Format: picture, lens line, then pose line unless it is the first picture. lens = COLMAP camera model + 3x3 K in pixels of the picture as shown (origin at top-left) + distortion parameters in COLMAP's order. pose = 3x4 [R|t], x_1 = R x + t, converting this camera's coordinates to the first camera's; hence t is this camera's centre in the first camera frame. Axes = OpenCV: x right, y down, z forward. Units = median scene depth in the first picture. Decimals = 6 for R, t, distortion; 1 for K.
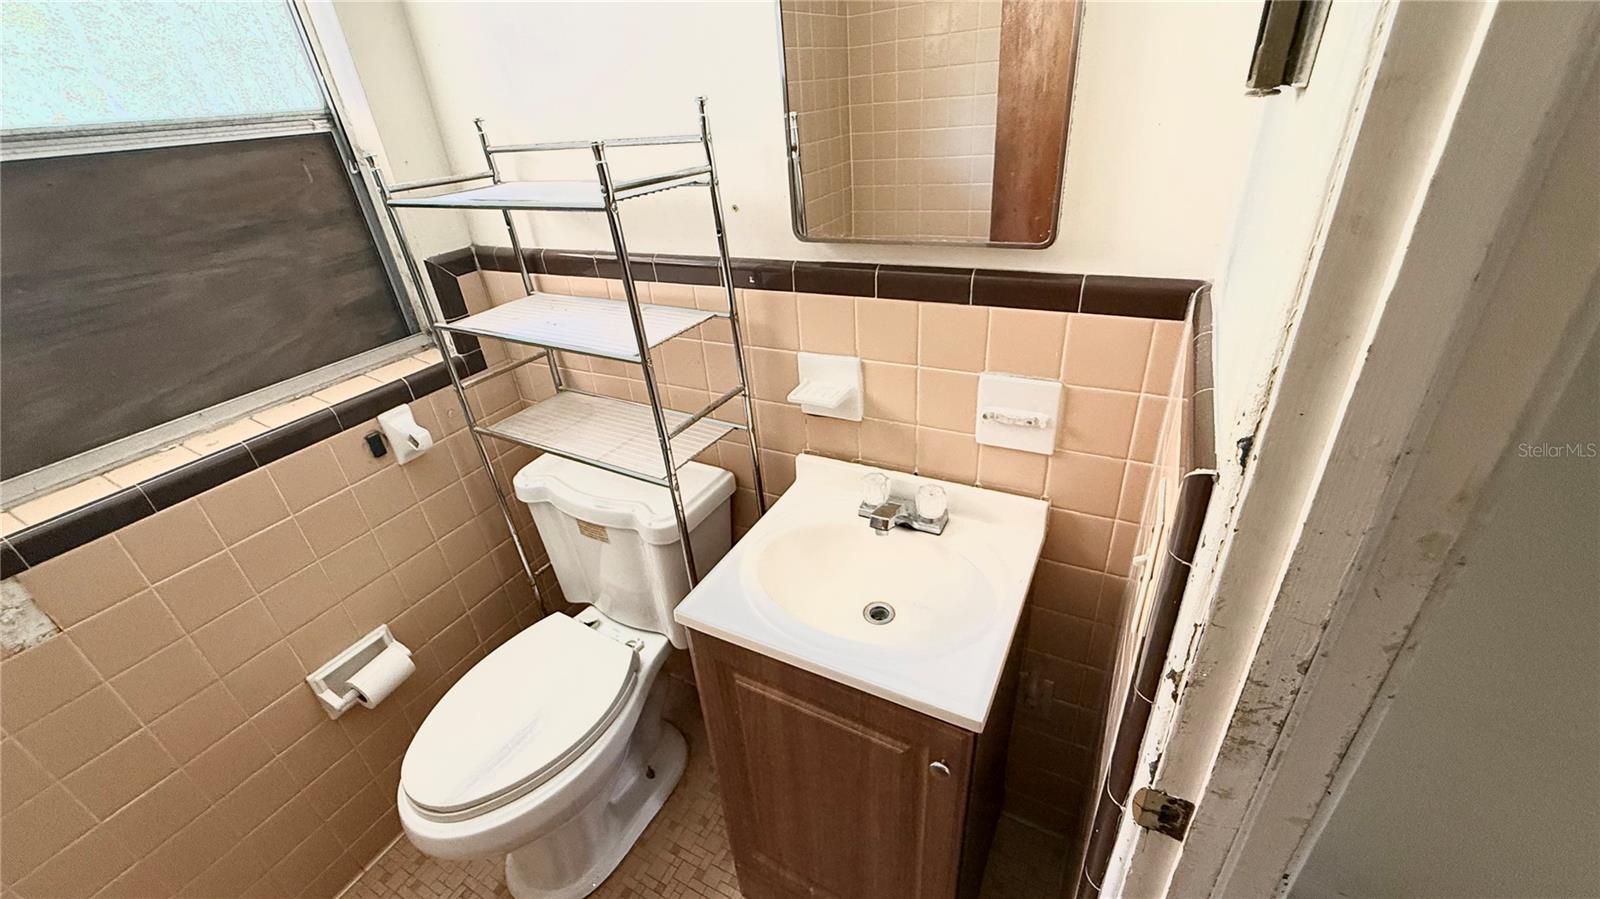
lens RADIAL K [[639.2, 0, 795.1], [0, 639.2, 450.4], [0, 0, 1]] dist [0.001916, -0.000037]
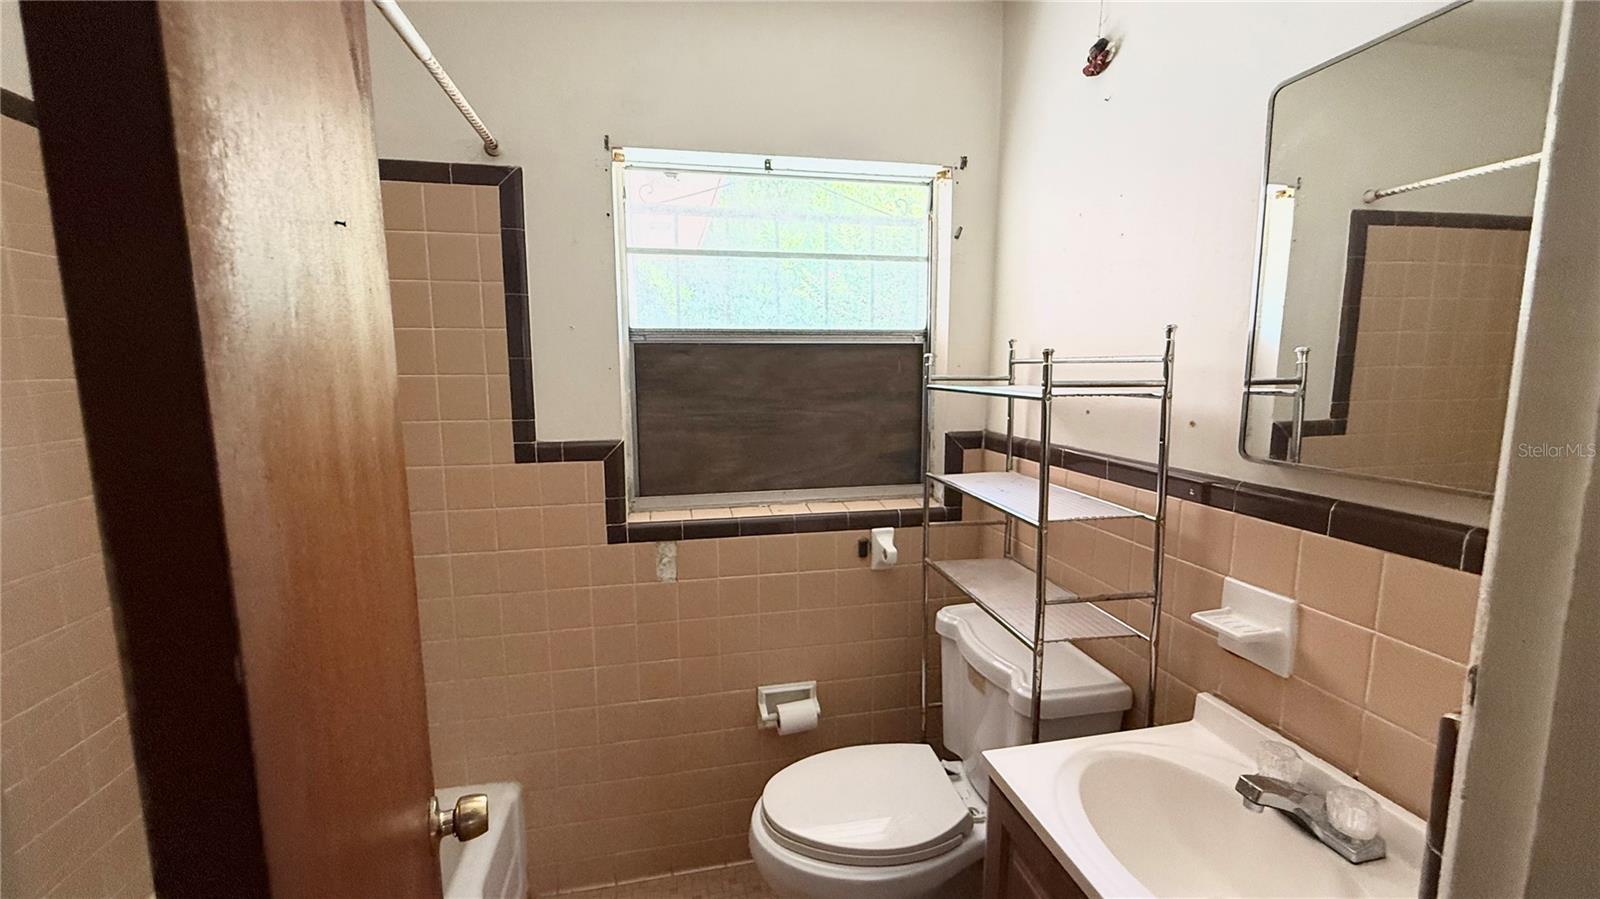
lens RADIAL K [[639.2, 0, 801.0], [0, 639.2, 451.0], [0, 0, 1]] dist [0.001916, -0.000037]
pose [[0.651578, 0.174511, -0.738236, 0.236324], [-0.410612, 0.899421, -0.149800, 0.067153], [0.637843, 0.400735, 0.657699, -0.058212]]
